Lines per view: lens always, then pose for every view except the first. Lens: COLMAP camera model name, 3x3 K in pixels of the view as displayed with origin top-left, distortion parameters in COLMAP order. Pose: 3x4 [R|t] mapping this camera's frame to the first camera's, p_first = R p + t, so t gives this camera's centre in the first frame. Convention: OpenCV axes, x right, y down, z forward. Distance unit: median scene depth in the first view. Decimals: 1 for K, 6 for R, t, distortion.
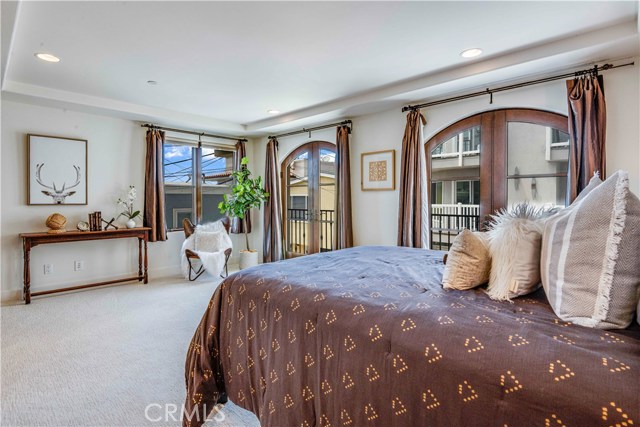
lens RADIAL K [[314.2, 0, 320.7], [0, 314.2, 204.0], [0, 0, 1]] dist [-0.000491, -0.000160]
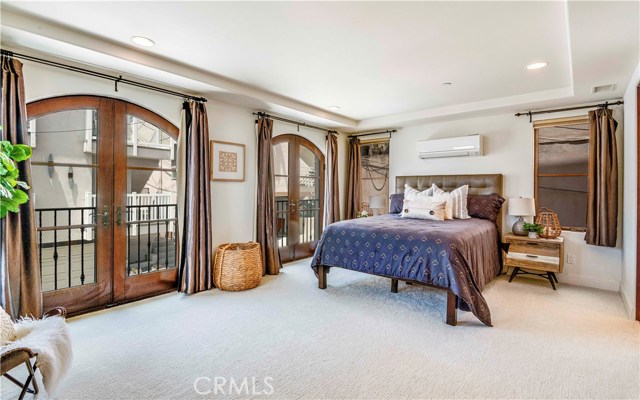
lens RADIAL K [[300.7, 0, 320.0], [0, 300.7, 200.0], [0, 0, 1]] dist [0.002419, 0.000364]
pose [[-0.055355, -0.035192, 0.997846, -0.588065], [0.011102, 0.999295, 0.035859, -0.010386], [-0.998405, 0.013063, -0.054926, 0.559740]]
